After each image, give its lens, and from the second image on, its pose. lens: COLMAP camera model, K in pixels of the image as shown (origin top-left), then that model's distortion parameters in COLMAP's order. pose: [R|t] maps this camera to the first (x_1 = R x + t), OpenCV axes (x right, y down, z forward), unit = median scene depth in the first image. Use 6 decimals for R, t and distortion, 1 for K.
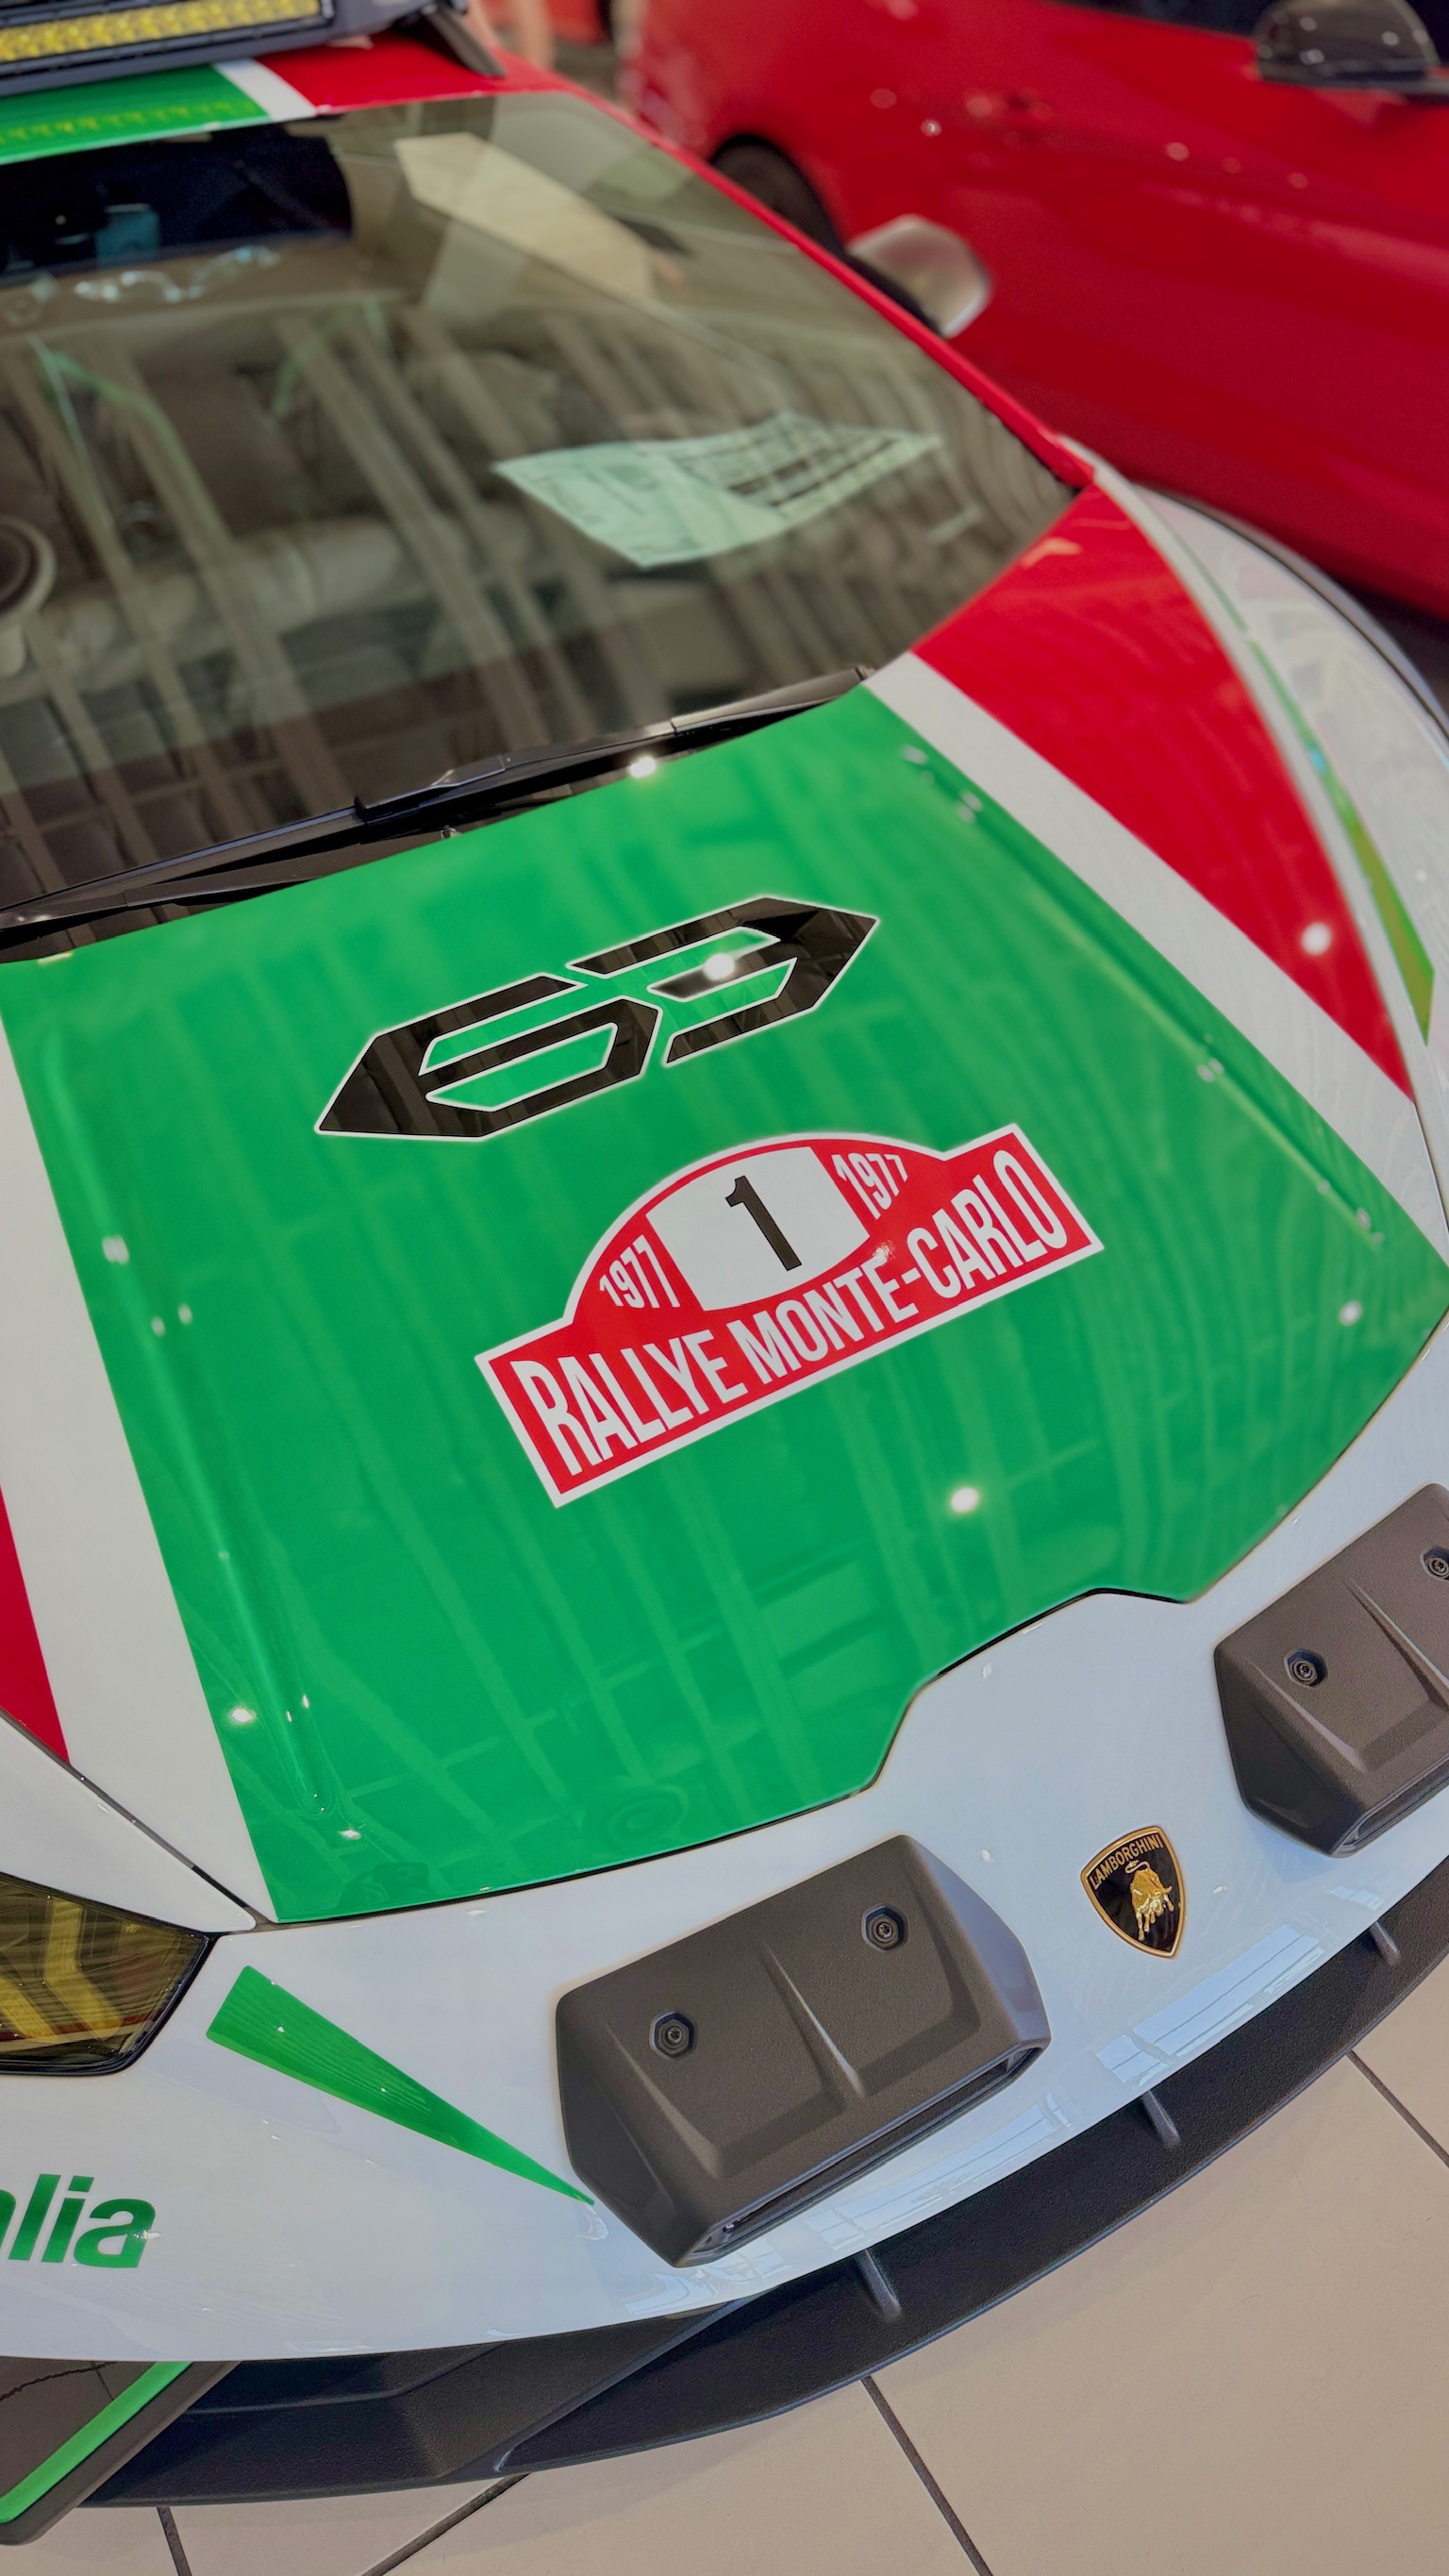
lens RADIAL K [[1810.1, 0, 724.5], [0, 1810.1, 1288.0], [0, 0, 1]] dist [0.171889, -0.348092]
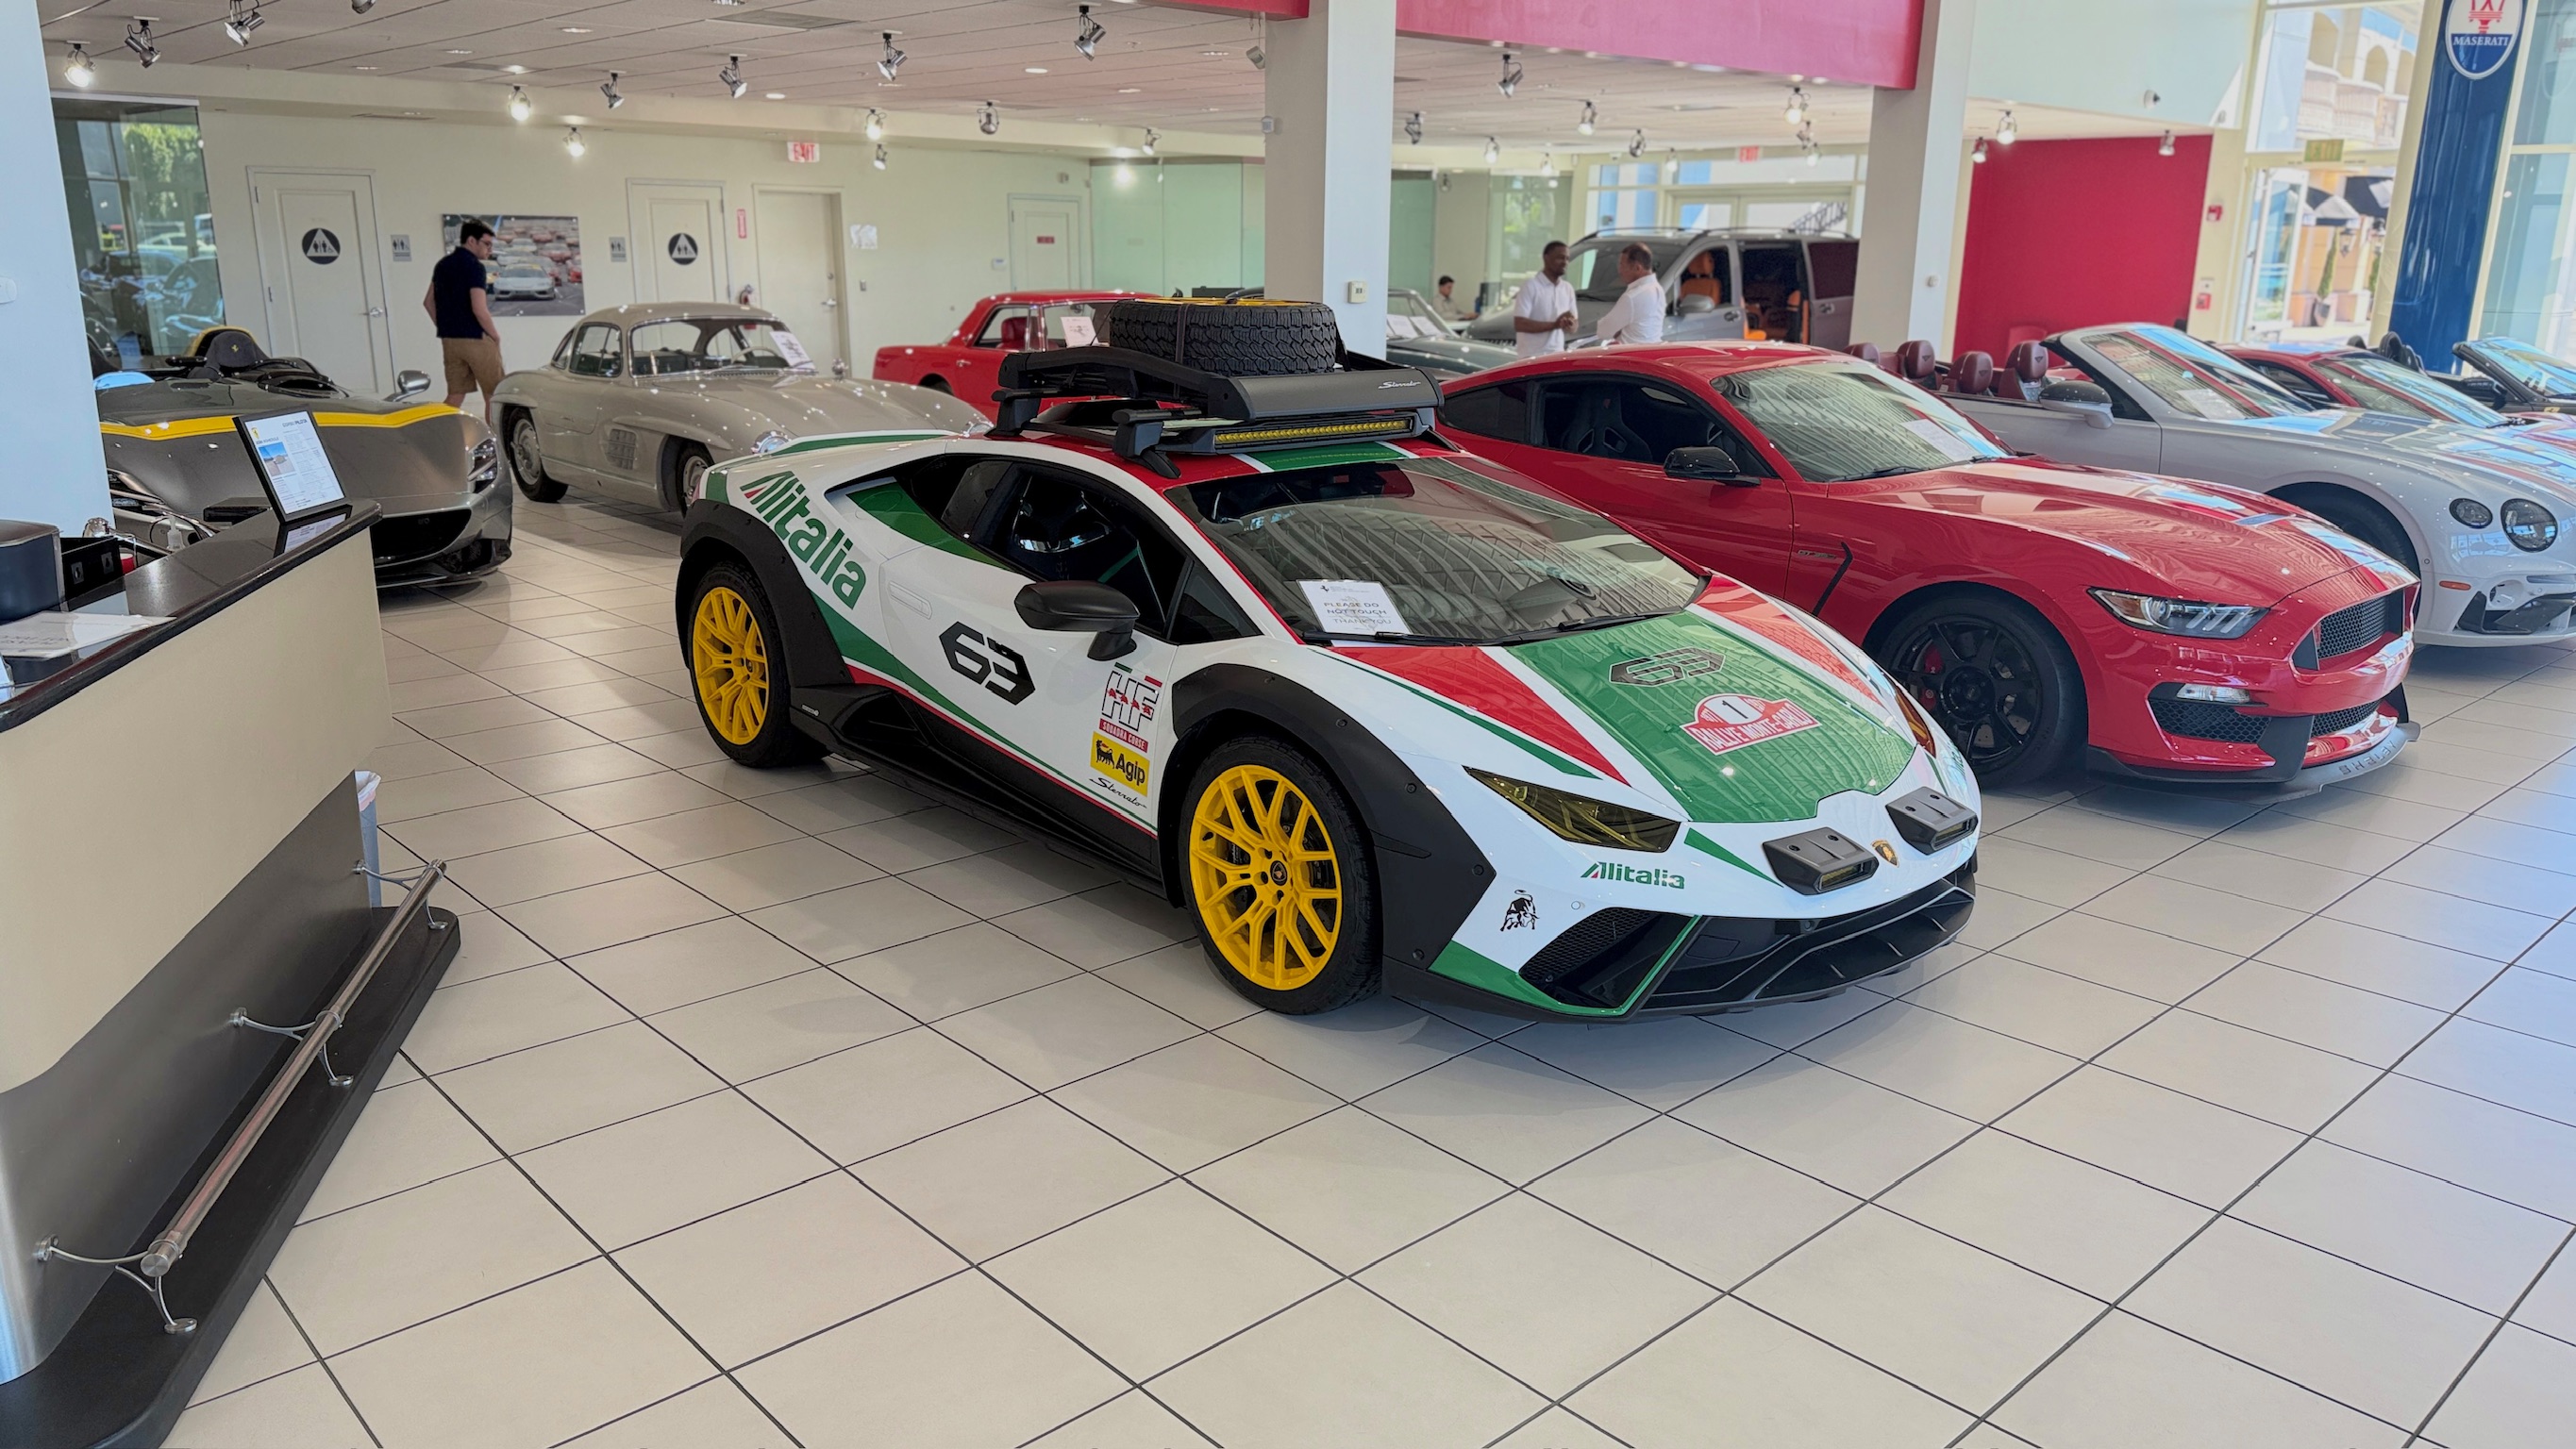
lens RADIAL K [[1810.1, 0, 1288.0], [0, 1810.1, 724.5], [0, 0, 1]] dist [0.171889, -0.348092]
pose [[0.980645, 0.015273, 0.195198, -1.600173], [0.076463, 0.887915, -0.453607, 1.608173], [-0.180247, 0.459753, 0.869562, -2.000444]]
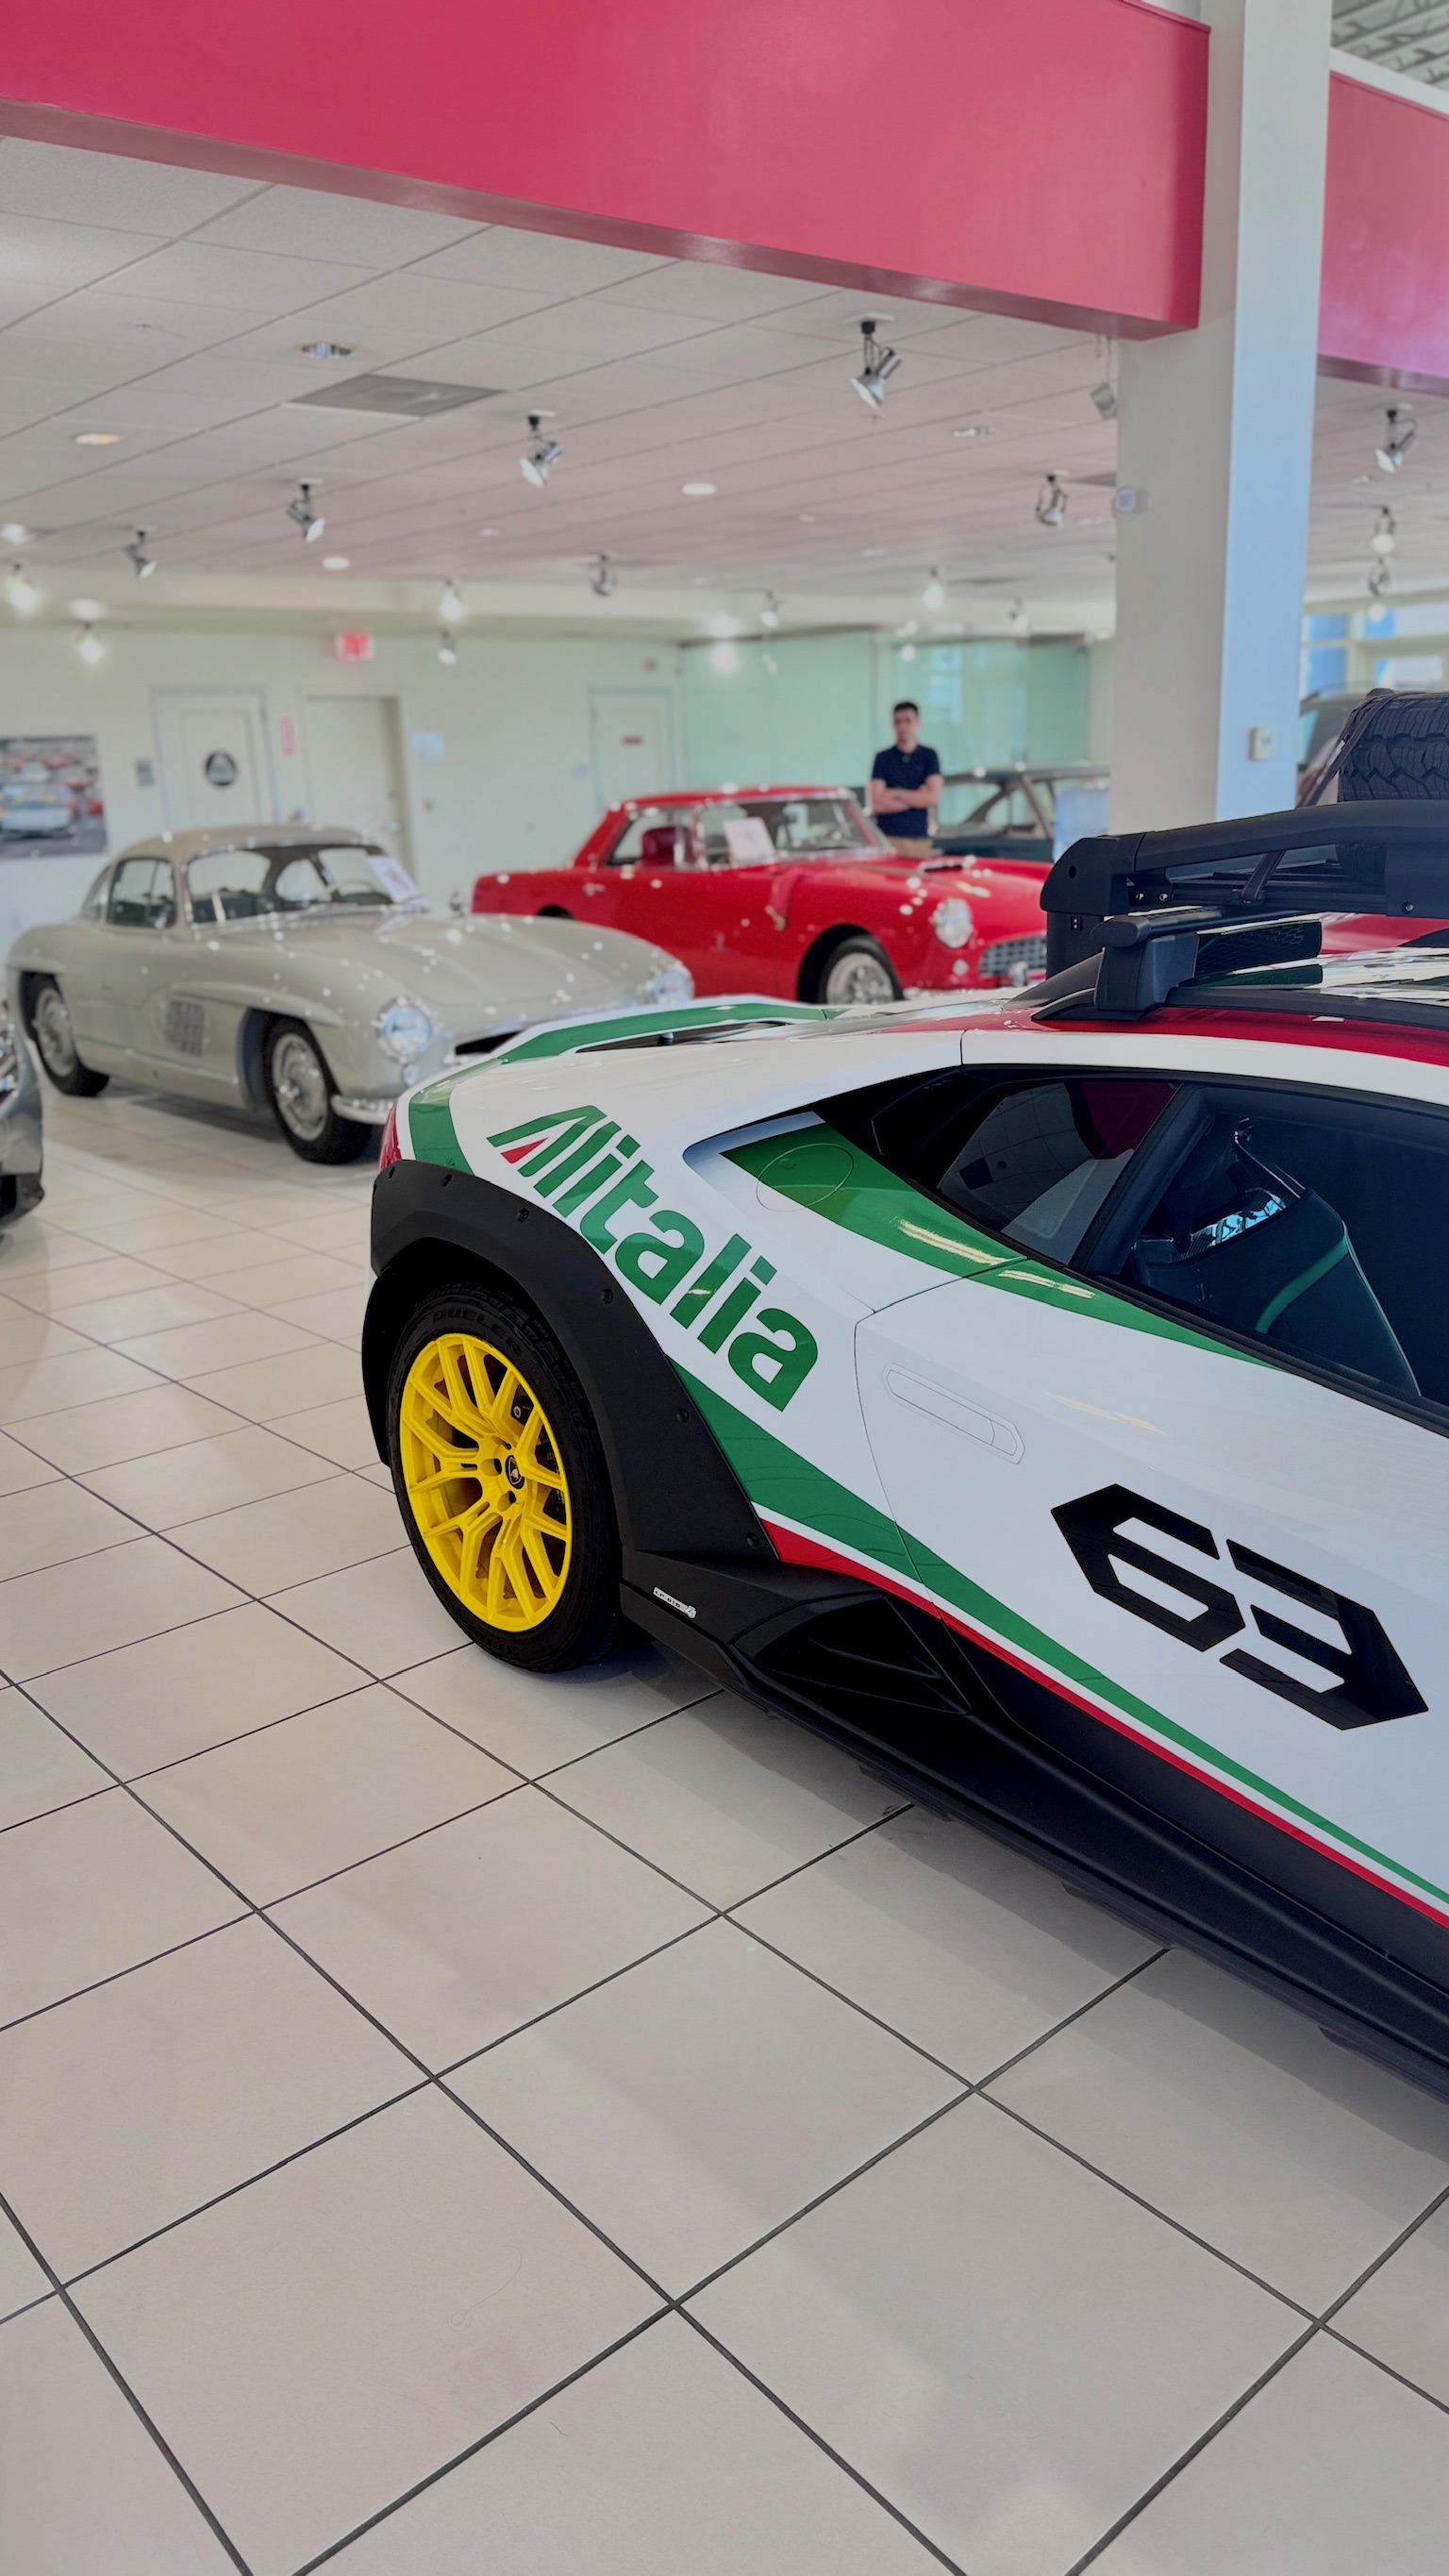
lens RADIAL K [[1810.1, 0, 724.5], [0, 1810.1, 1288.0], [0, 0, 1]] dist [0.171889, -0.348092]
pose [[0.987832, -0.026428, 0.153262, -2.188163], [0.091568, 0.895377, -0.435793, -0.075084], [-0.125711, 0.444524, 0.886902, 0.180533]]
